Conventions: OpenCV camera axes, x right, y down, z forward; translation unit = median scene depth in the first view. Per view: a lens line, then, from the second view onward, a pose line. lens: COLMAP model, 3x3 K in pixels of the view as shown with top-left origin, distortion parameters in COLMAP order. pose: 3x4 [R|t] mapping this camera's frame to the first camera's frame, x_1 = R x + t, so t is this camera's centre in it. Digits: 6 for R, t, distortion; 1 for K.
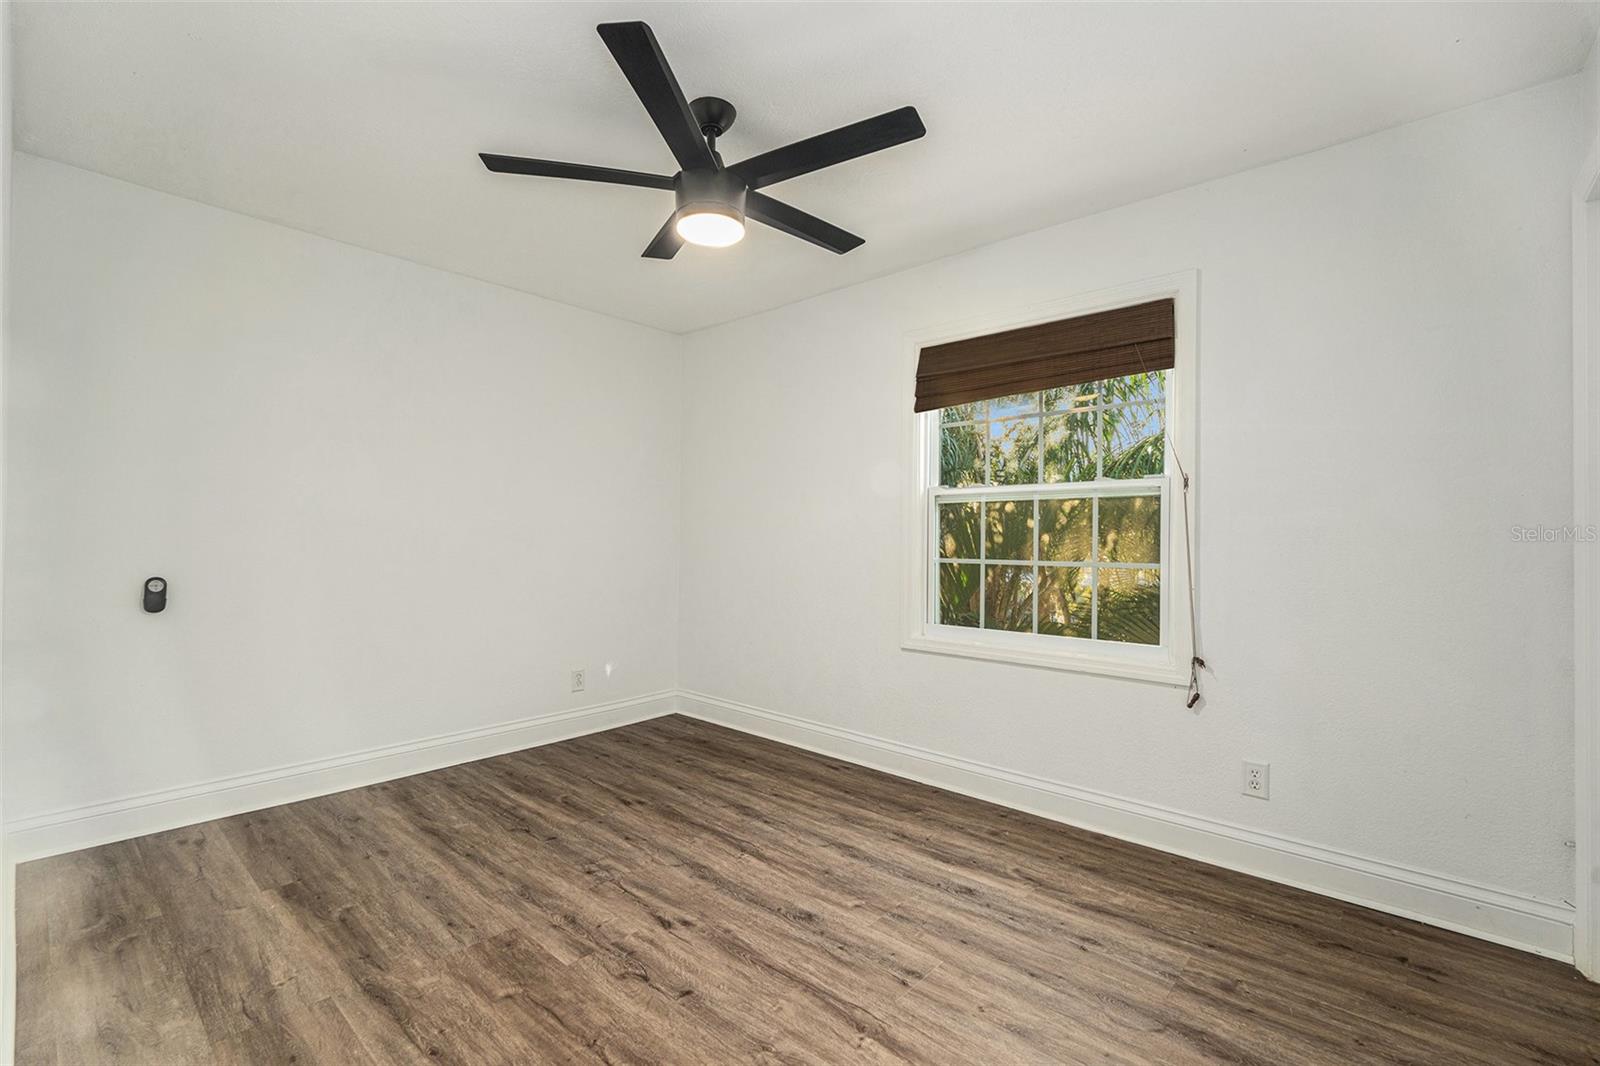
lens RADIAL K [[702.8, 0, 801.3], [0, 702.8, 530.8], [0, 0, 1]] dist [-0.004482, 0.000767]
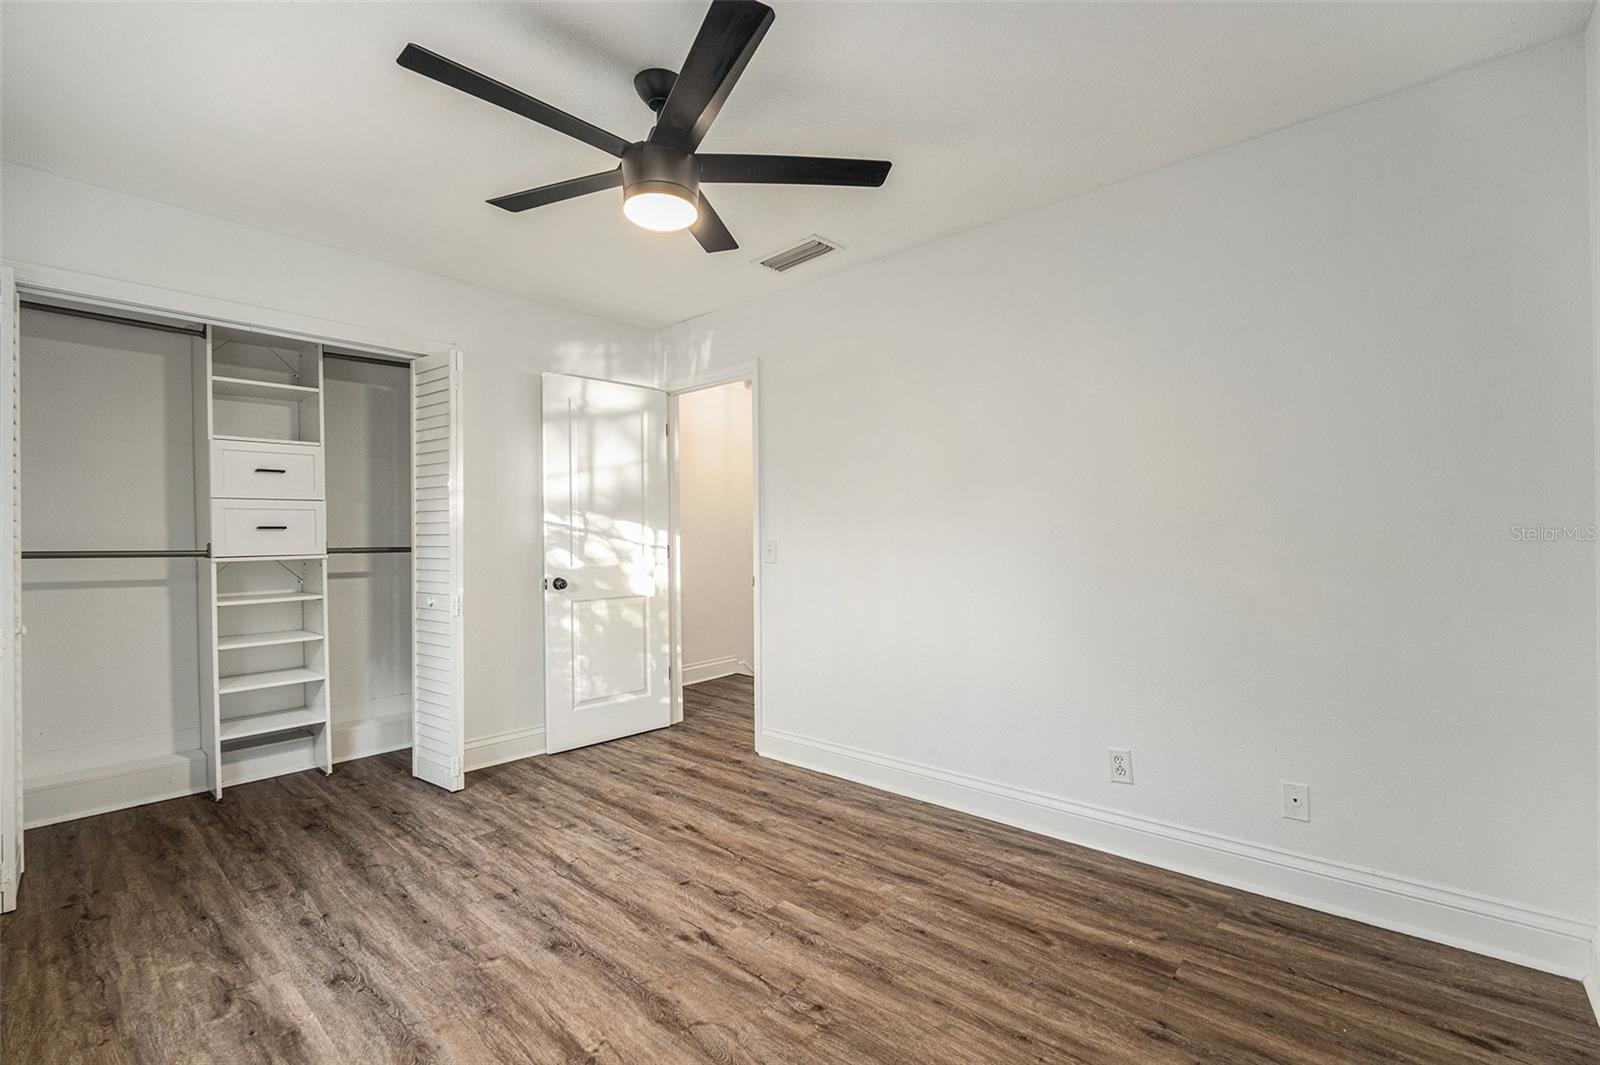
lens RADIAL K [[702.8, 0, 800.3], [0, 702.8, 543.6], [0, 0, 1]] dist [-0.004482, 0.000767]
pose [[-0.999994, 0.000017, -0.003347, -0.325475], [0.000019, 1.000000, -0.000805, 0.009731], [0.003347, -0.000805, -0.999994, 2.001021]]
